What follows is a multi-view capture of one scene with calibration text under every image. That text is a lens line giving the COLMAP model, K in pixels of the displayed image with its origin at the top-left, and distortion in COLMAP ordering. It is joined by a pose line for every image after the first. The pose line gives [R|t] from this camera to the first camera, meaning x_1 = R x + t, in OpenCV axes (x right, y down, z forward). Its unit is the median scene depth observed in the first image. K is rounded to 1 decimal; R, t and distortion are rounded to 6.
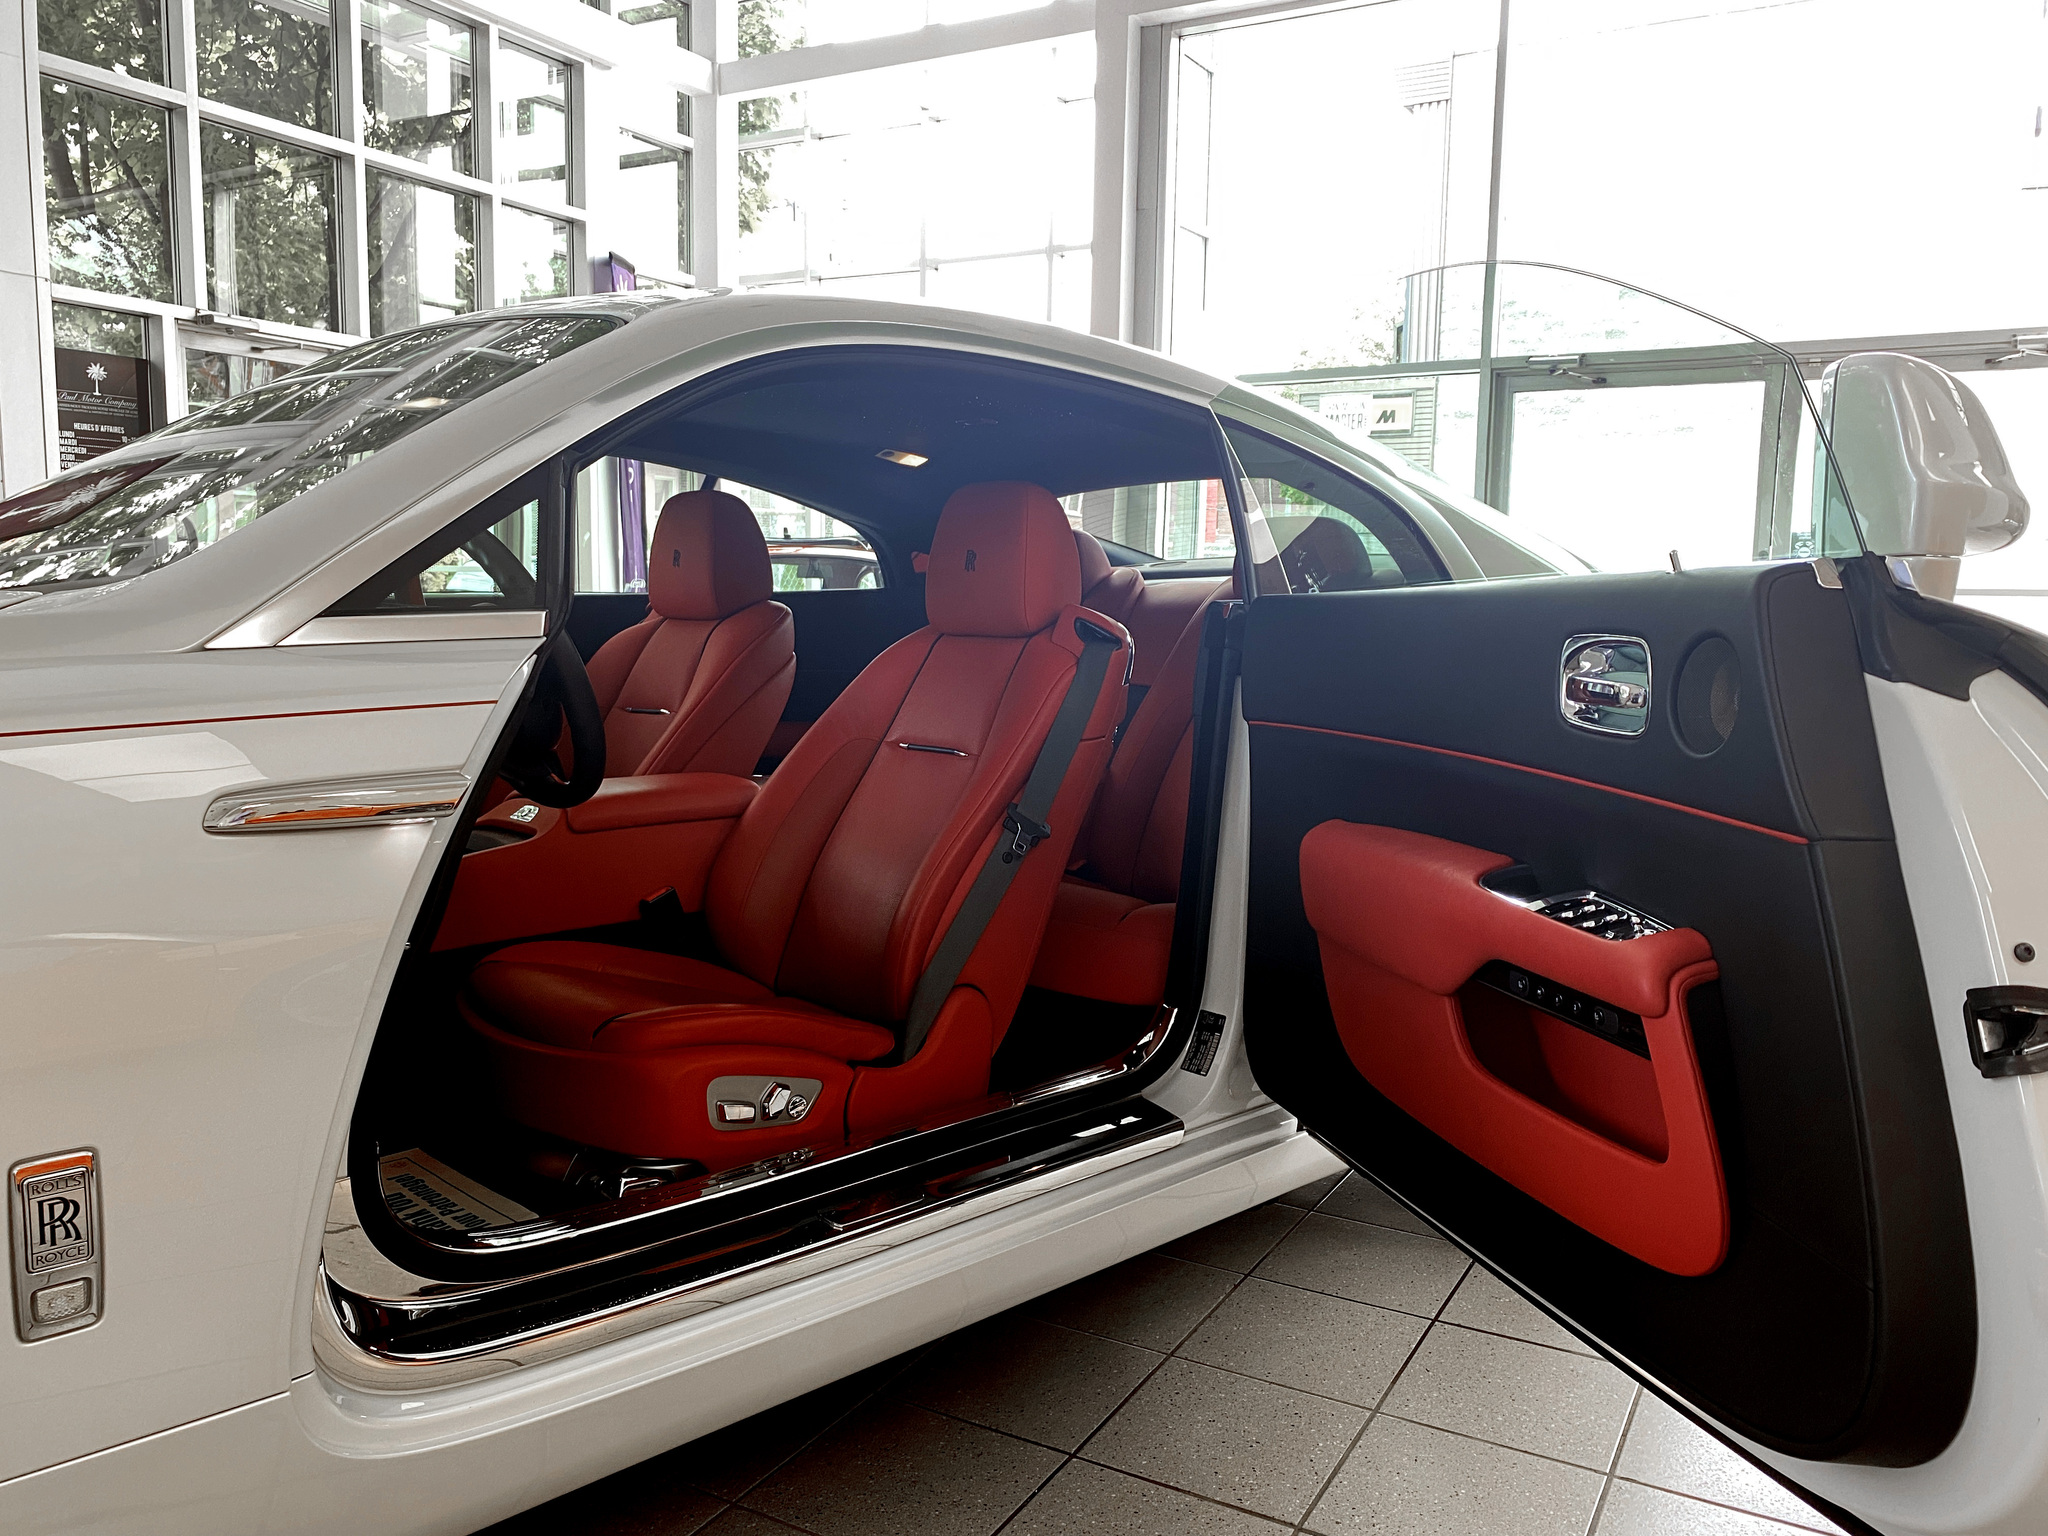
lens RADIAL K [[1577.1, 0, 1024.0], [0, 1577.1, 768.0], [0, 0, 1]] dist [0.104973, -0.000959]
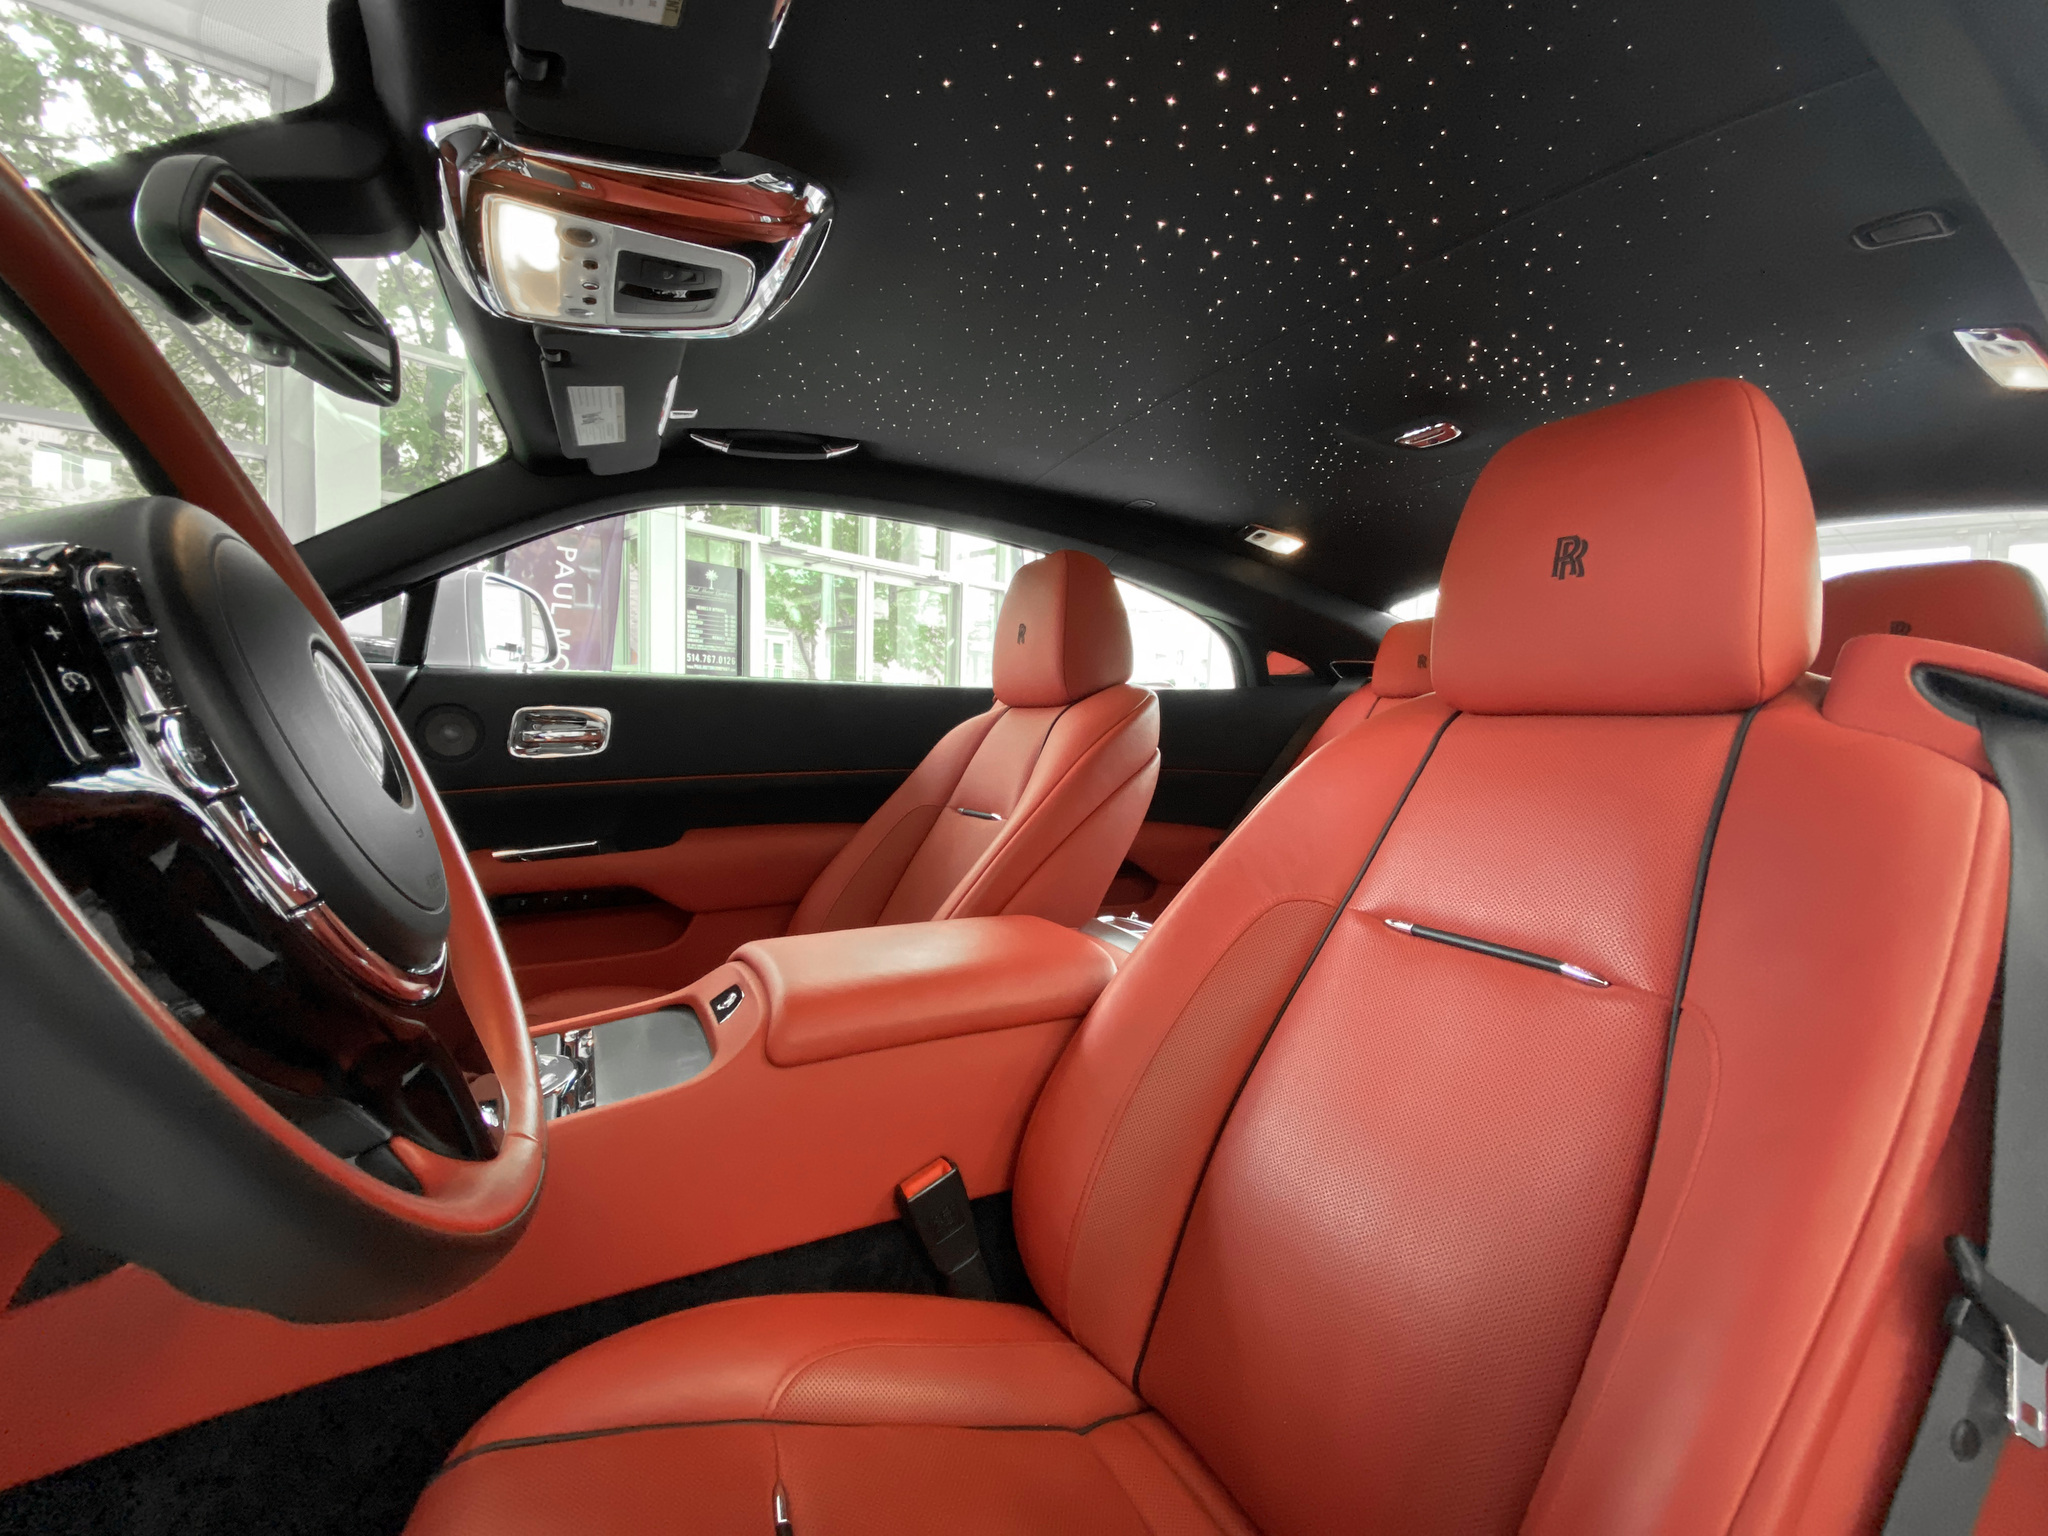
lens RADIAL K [[822.3, 0, 1024.0], [0, 822.3, 768.0], [0, 0, 1]] dist [-0.000205, -0.000004]
pose [[0.968216, 0.030534, -0.248243, -0.127808], [-0.045557, 0.997446, -0.055001, -0.044005], [0.245930, 0.064563, 0.967135, 0.695722]]
